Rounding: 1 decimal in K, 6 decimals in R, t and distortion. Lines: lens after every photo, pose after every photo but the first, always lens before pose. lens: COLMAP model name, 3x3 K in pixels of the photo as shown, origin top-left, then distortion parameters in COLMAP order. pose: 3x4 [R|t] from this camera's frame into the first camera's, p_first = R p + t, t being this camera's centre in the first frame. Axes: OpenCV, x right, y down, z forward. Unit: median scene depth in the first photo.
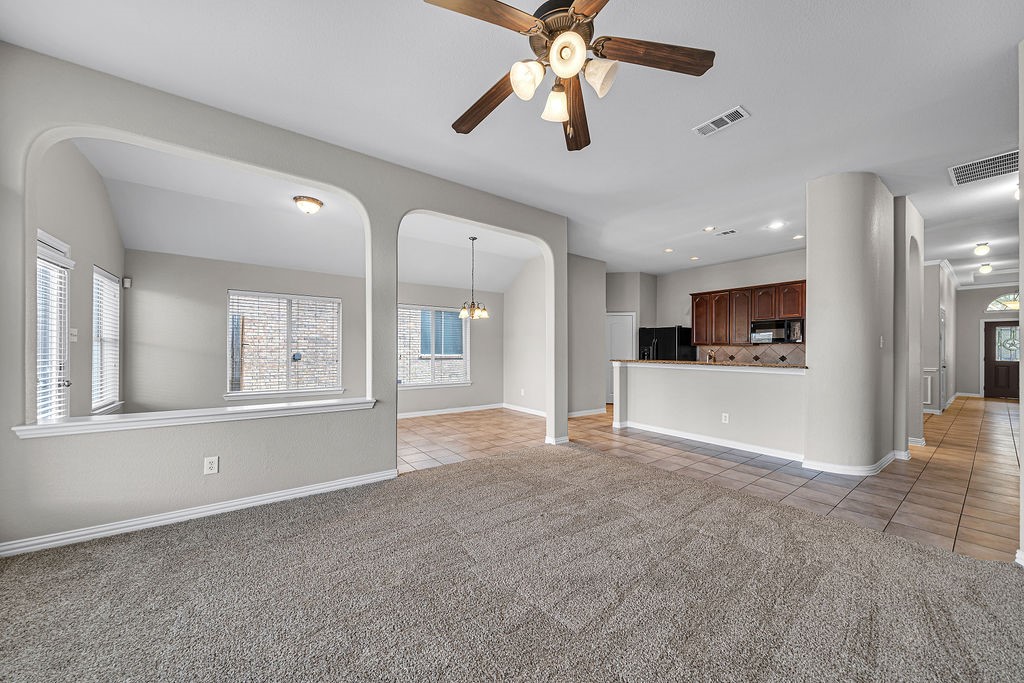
lens RADIAL K [[353.4, 0, 504.9], [0, 353.4, 348.1], [0, 0, 1]] dist [-0.008414, 0.000011]
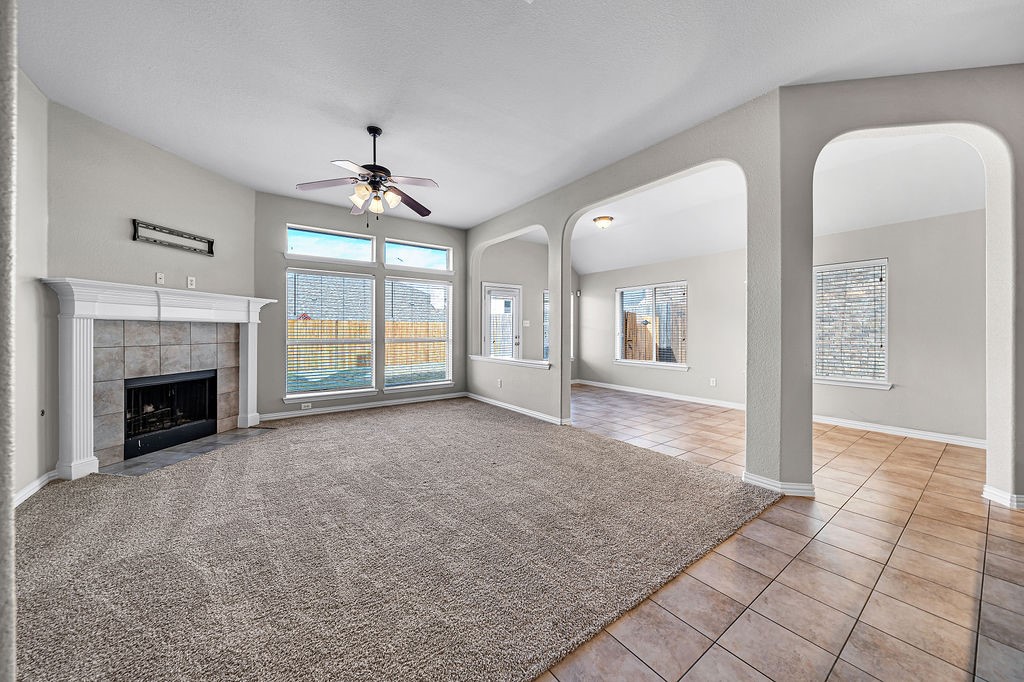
lens RADIAL K [[362.9, 0, 506.2], [0, 362.9, 328.2], [0, 0, 1]] dist [-0.006874, -0.000006]
pose [[-0.001336, -0.008407, -0.999964, 0.770877], [0.002047, 0.999963, -0.008410, 0.011953], [0.999997, -0.002058, -0.001319, 0.589370]]
